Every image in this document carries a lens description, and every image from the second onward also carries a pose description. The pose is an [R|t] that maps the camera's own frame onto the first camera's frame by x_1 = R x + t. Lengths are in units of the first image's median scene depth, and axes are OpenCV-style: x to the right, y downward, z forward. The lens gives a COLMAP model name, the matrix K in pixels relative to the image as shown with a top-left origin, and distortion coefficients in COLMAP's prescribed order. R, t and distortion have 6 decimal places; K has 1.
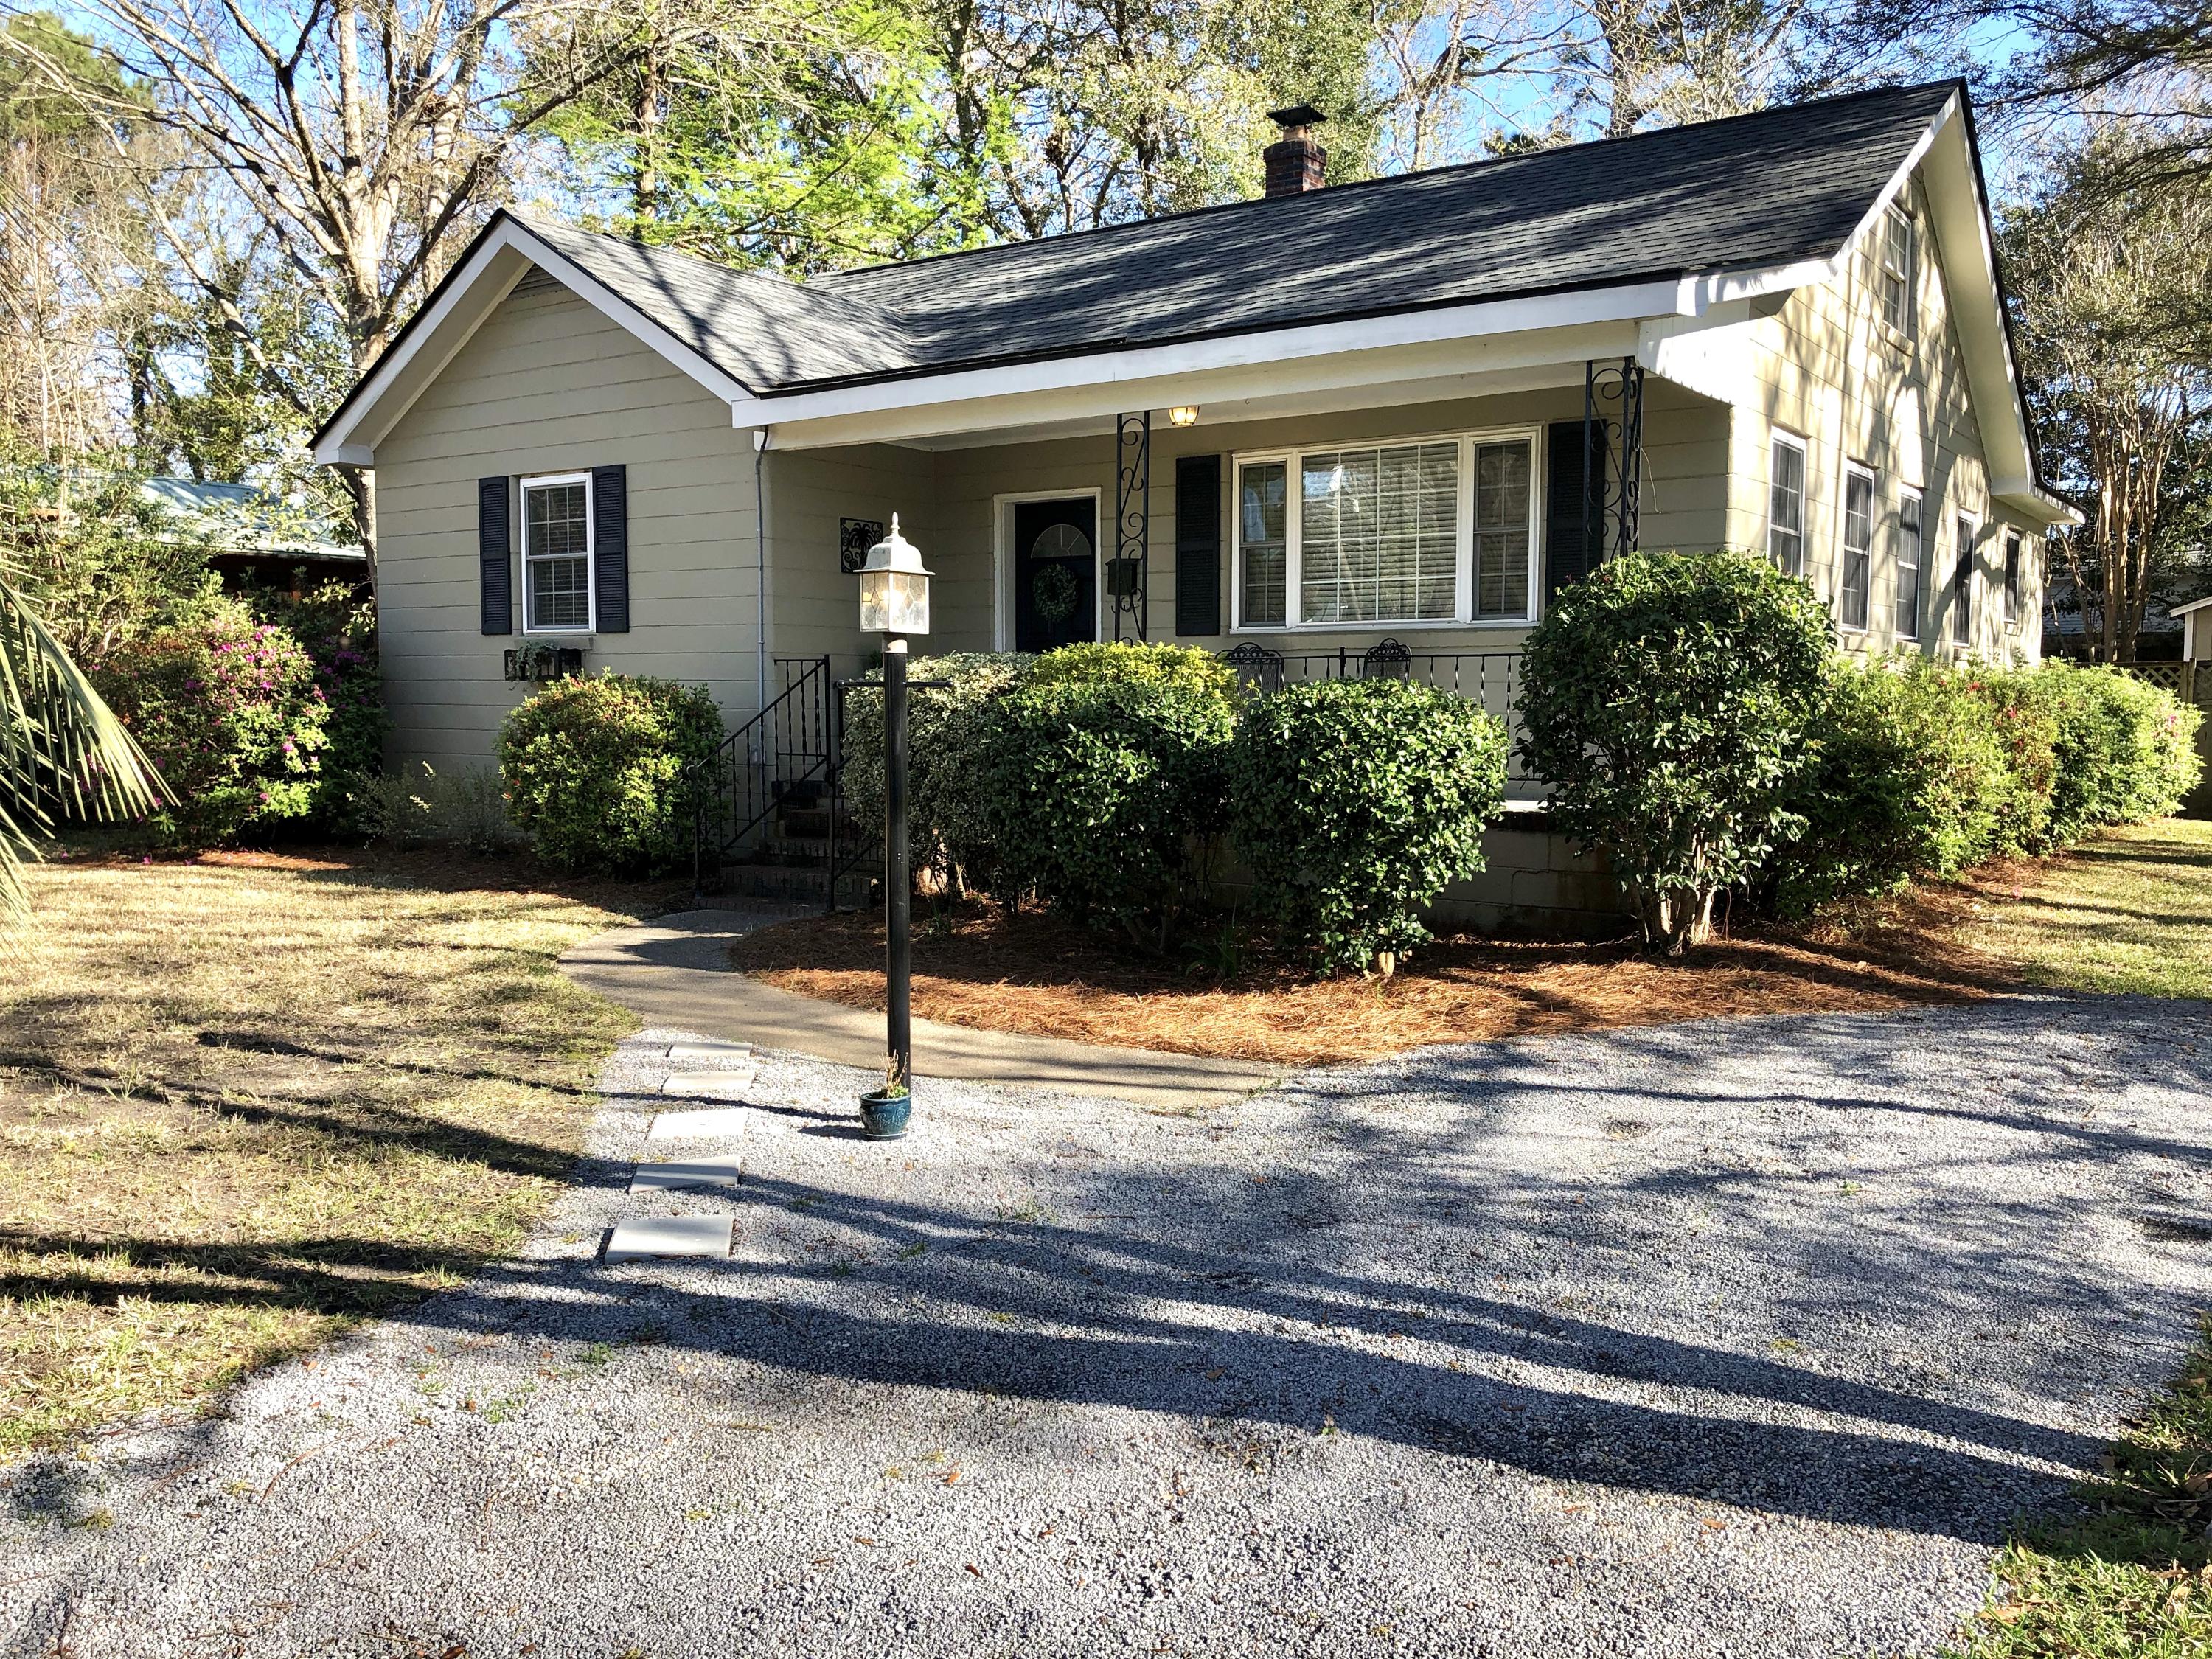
lens RADIAL K [[1791.0, 0, 1094.5], [0, 1791.0, 831.0], [0, 0, 1]] dist [0.043675, -0.054106]
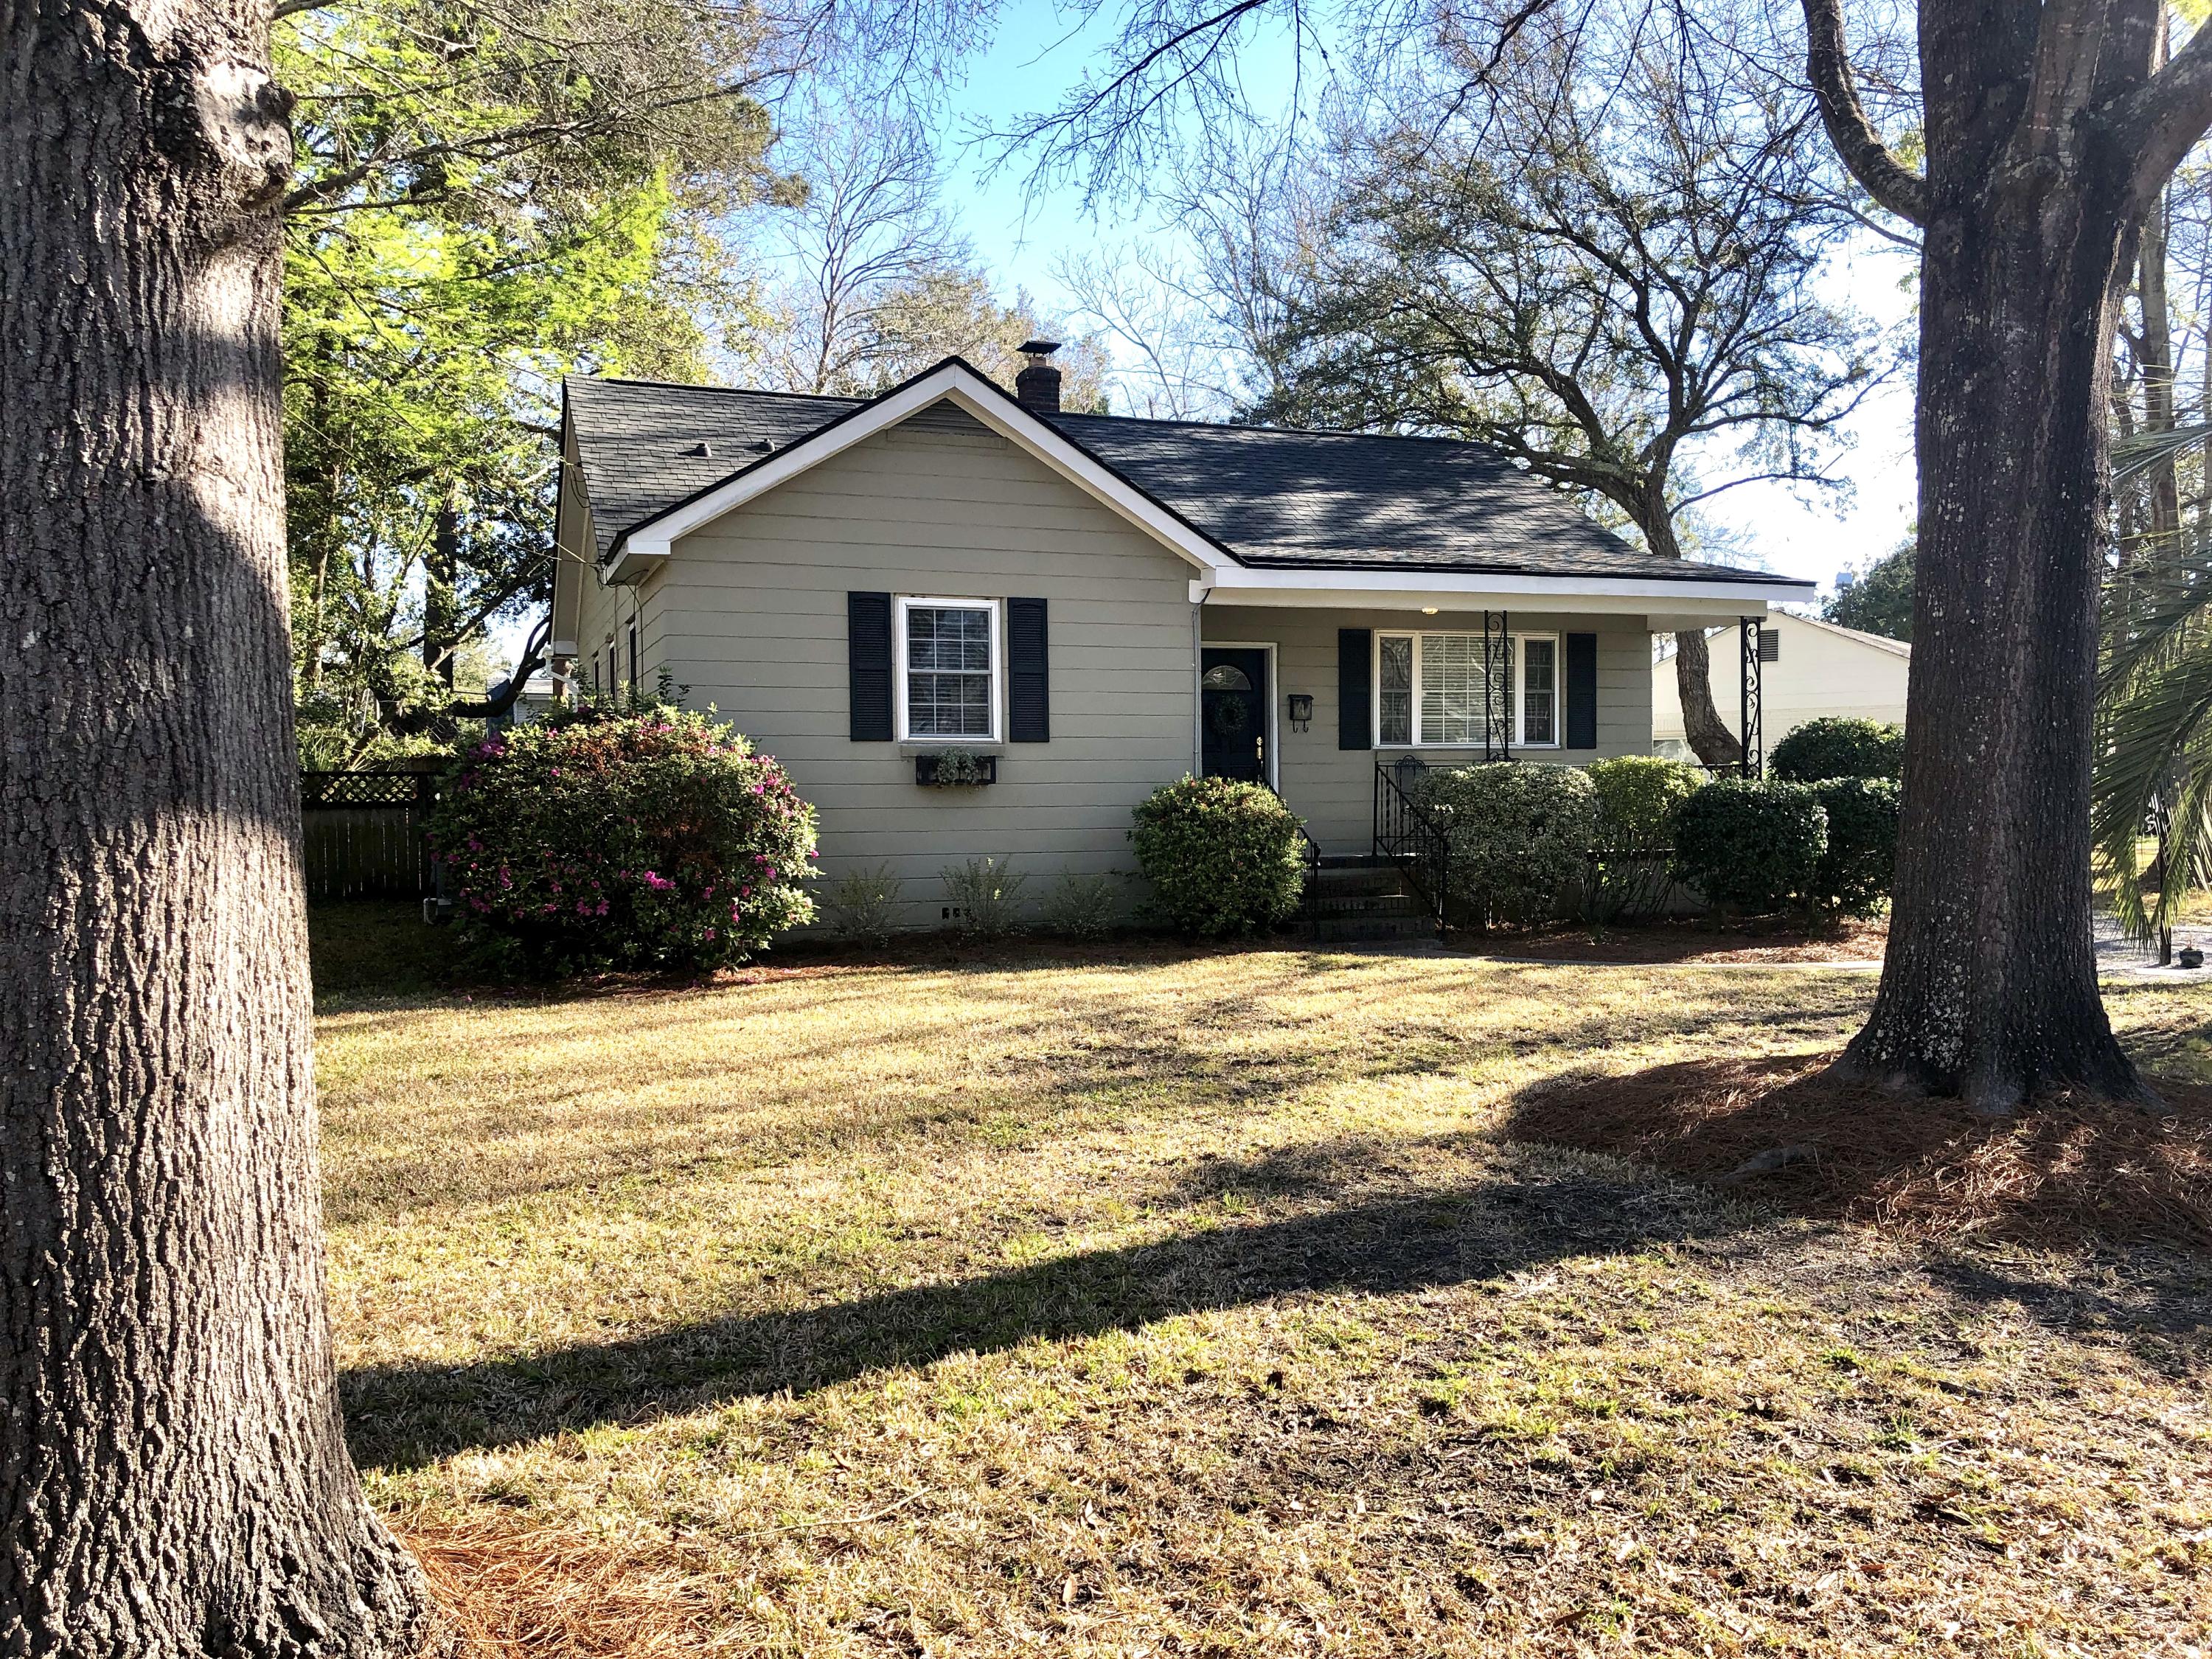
lens RADIAL K [[1791.0, 0, 1109.6], [0, 1791.0, 836.5], [0, 0, 1]] dist [0.043675, -0.054106]
pose [[0.558918, -0.028958, 0.828717, -1.201235], [0.077155, 0.996871, -0.017203, -0.027511], [-0.825625, 0.073555, 0.559404, 0.331220]]
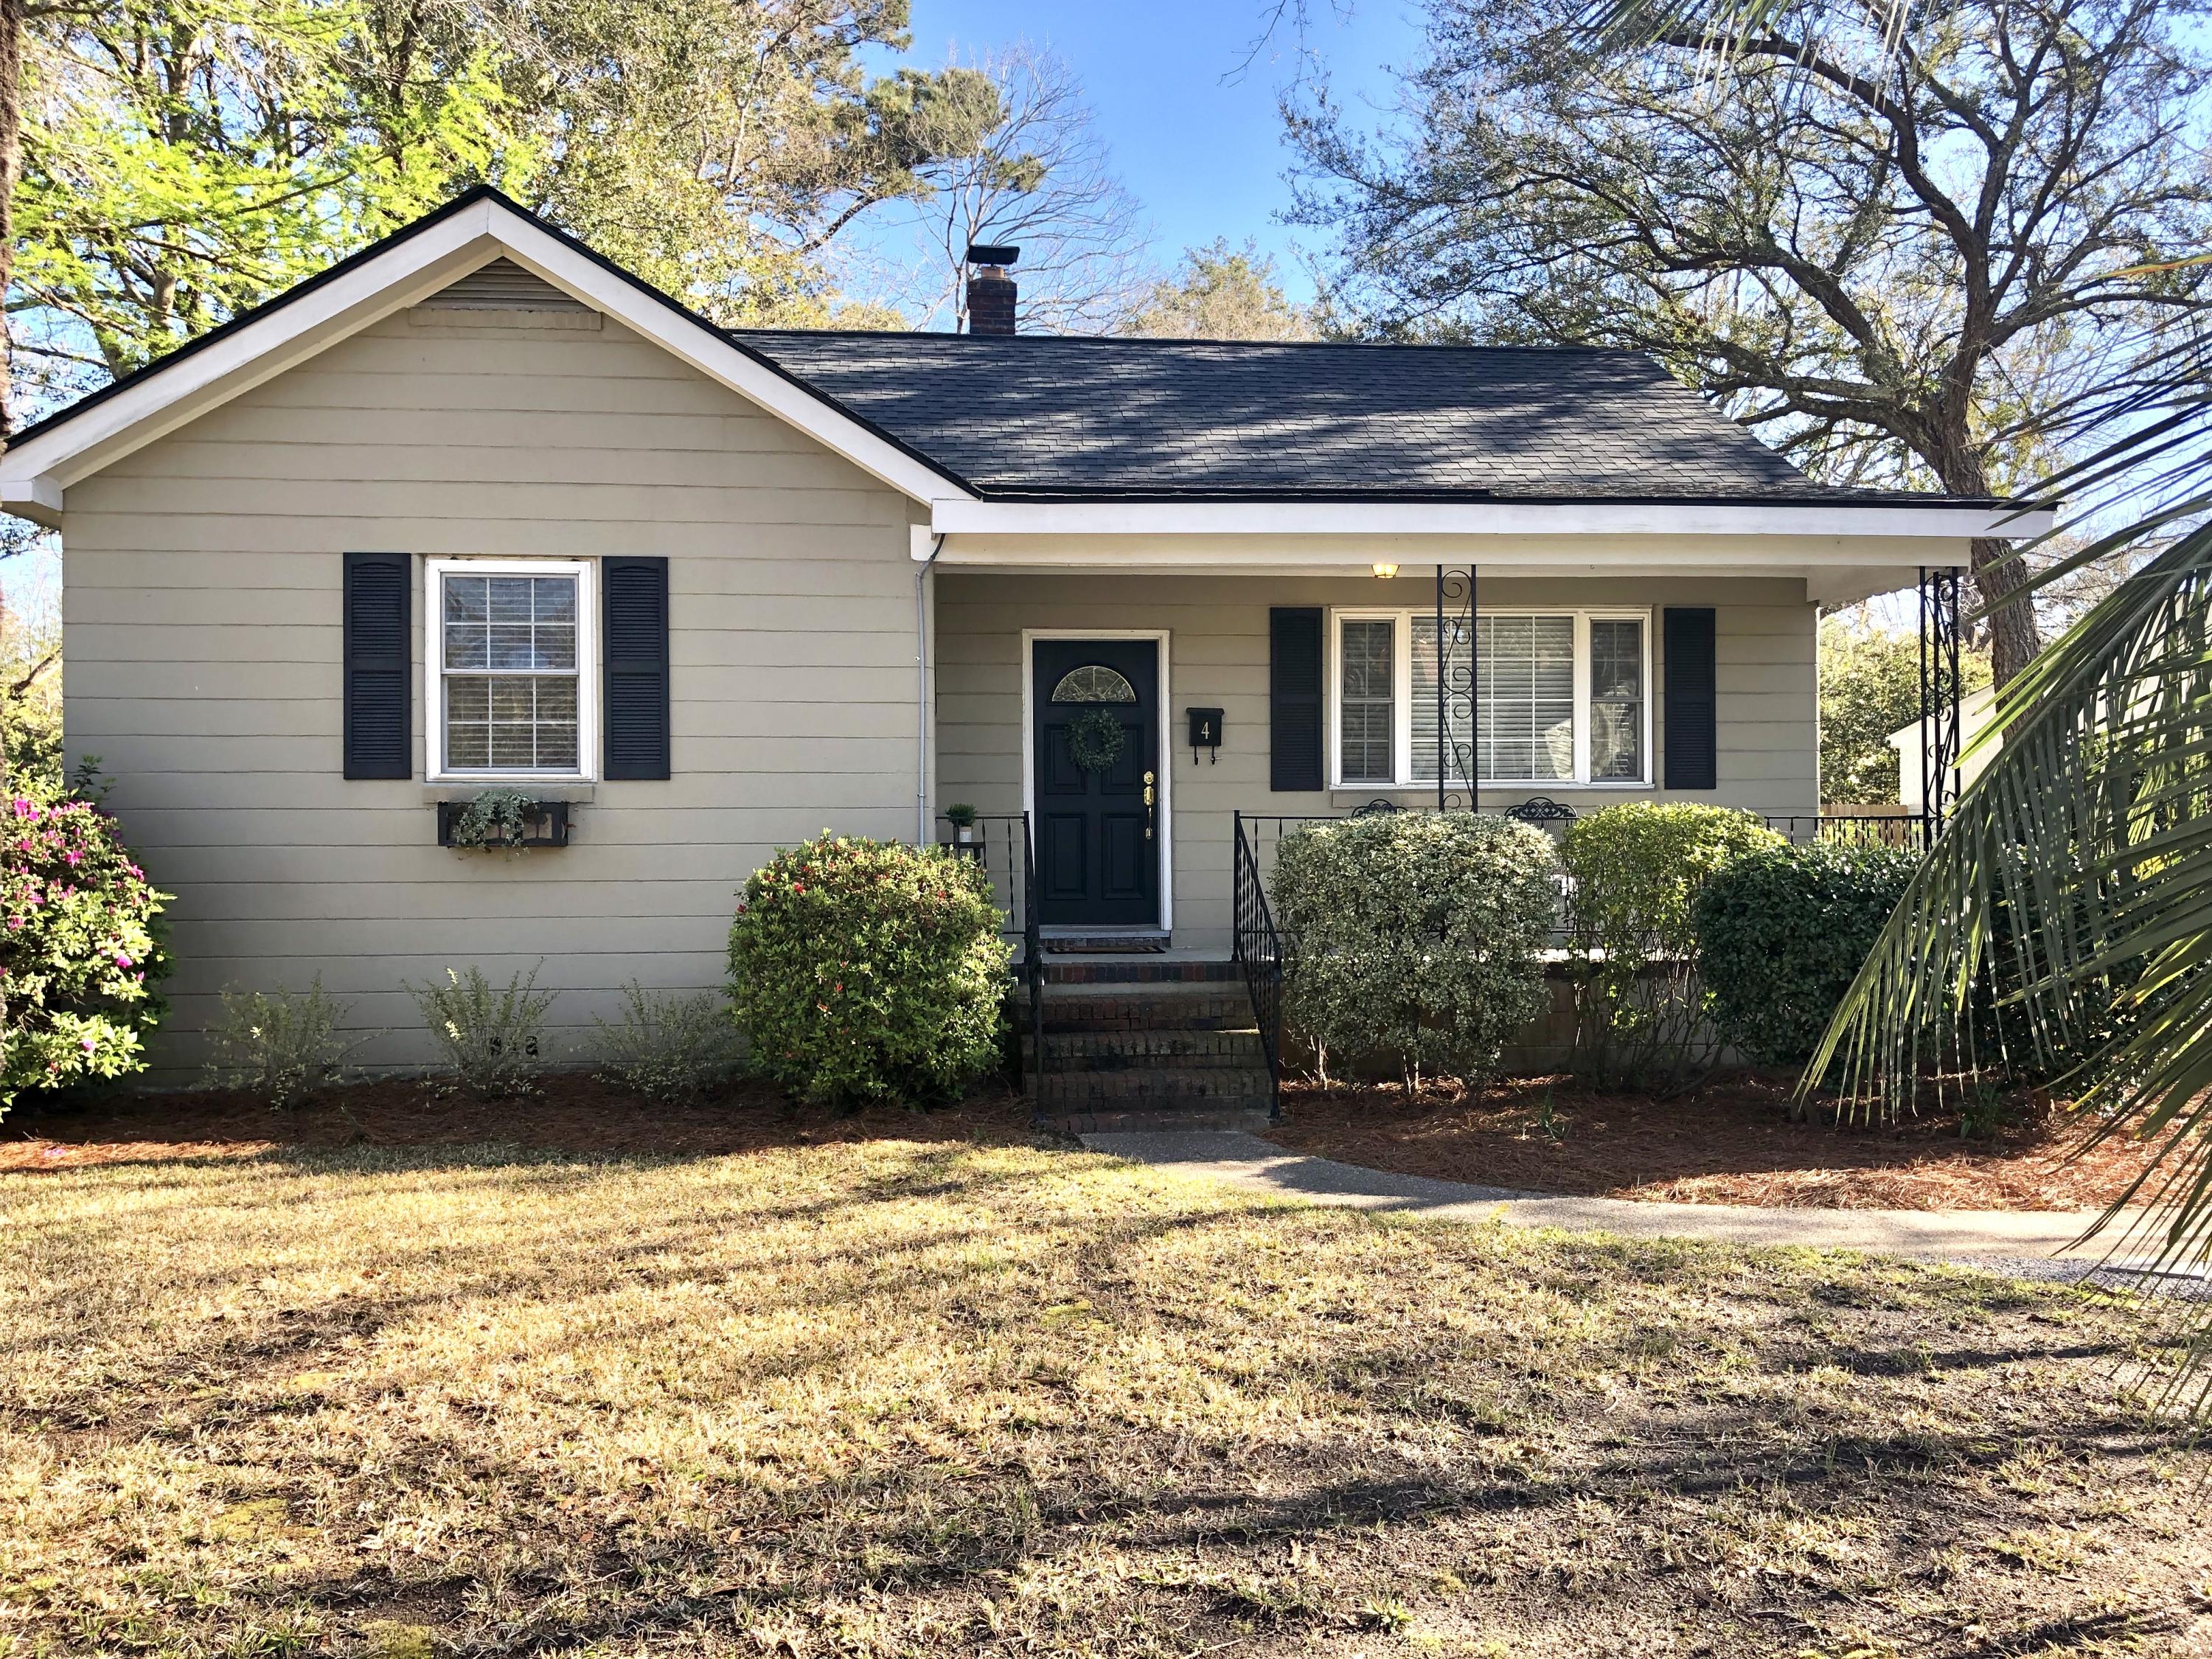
lens RADIAL K [[1791.0, 0, 1092.3], [0, 1791.0, 816.9], [0, 0, 1]] dist [0.043675, -0.054106]
pose [[0.755948, -0.000874, 0.654631, -0.618257], [0.058560, 0.996080, -0.066294, -0.035890], [-0.652007, 0.088451, 0.753036, 0.329693]]
